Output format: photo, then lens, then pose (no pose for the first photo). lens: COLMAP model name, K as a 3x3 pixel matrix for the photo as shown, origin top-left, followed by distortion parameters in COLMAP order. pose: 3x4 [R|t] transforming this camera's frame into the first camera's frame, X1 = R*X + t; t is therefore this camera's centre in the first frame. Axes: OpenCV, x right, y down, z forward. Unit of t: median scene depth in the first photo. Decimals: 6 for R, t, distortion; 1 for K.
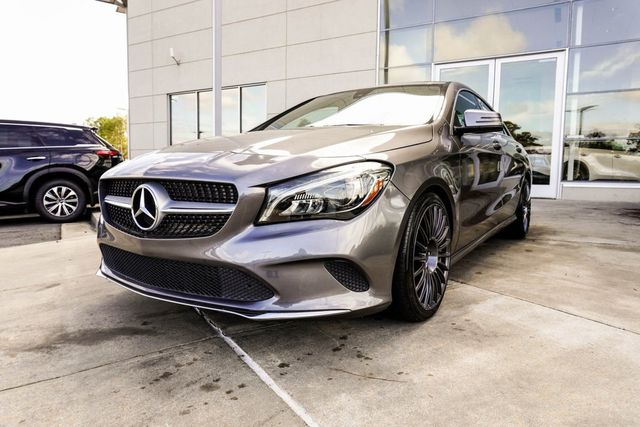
lens RADIAL K [[426.4, 0, 318.5], [0, 426.4, 209.8], [0, 0, 1]] dist [-0.038410, 0.026451]
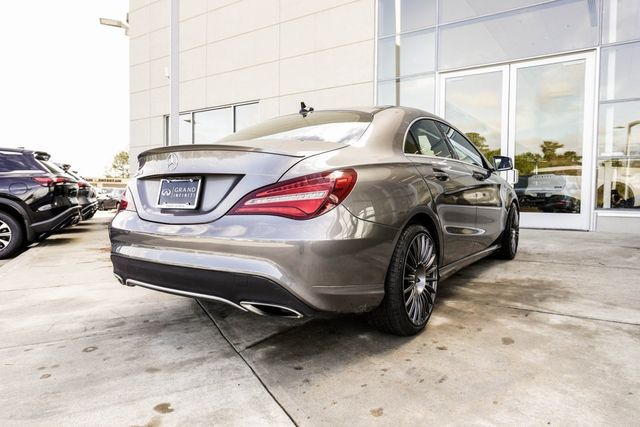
lens RADIAL K [[426.4, 0, 318.4], [0, 426.4, 210.3], [0, 0, 1]] dist [-0.038410, 0.026451]
pose [[0.996249, -0.002234, -0.086503, 0.503416], [-0.001925, 0.998847, -0.047971, -0.111355], [0.086510, 0.047958, 0.995096, 0.653445]]
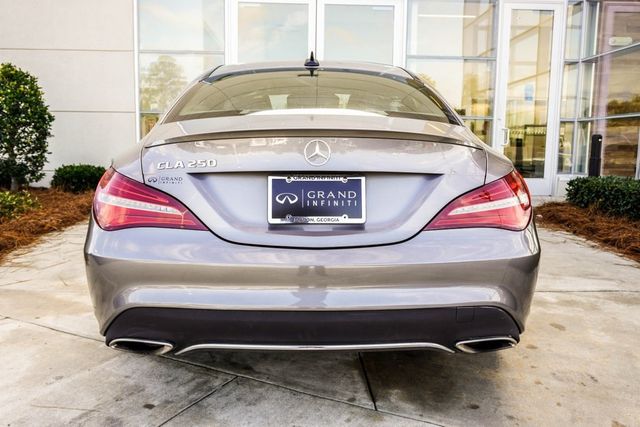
lens RADIAL K [[558.7, 0, 319.1], [0, 558.7, 215.6], [0, 0, 1]] dist [-0.005284, 0.007749]
pose [[0.852736, -0.065025, 0.518280, -0.376551], [0.040413, 0.997460, 0.058653, -0.227436], [-0.520777, -0.029071, 0.853198, 0.890347]]
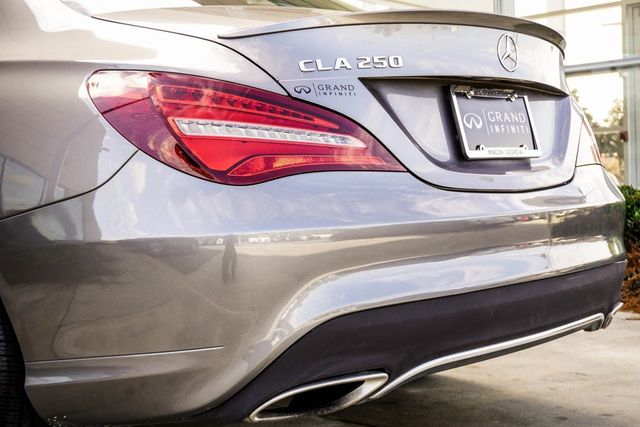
lens RADIAL K [[972.0, 0, 318.8], [0, 972.0, 212.4], [0, 0, 1]] dist [0.027067, 0.000000]
pose [[0.207946, -0.043628, 0.977167, -0.986184], [0.115675, 0.993091, 0.019723, -0.149512], [-0.971276, 0.108932, 0.211556, 1.618041]]
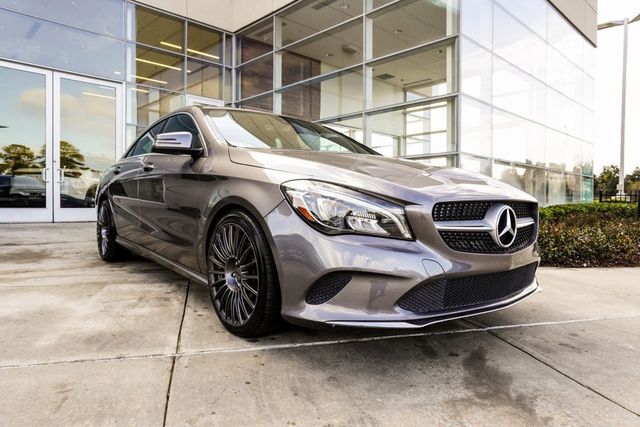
lens RADIAL K [[426.4, 0, 320.5], [0, 426.4, 210.9], [0, 0, 1]] dist [-0.038410, 0.026451]
pose [[0.276492, -0.028312, 0.960599, -1.376032], [0.078969, 0.996855, 0.006651, -0.078440], [-0.957766, 0.074019, 0.277858, 0.992762]]
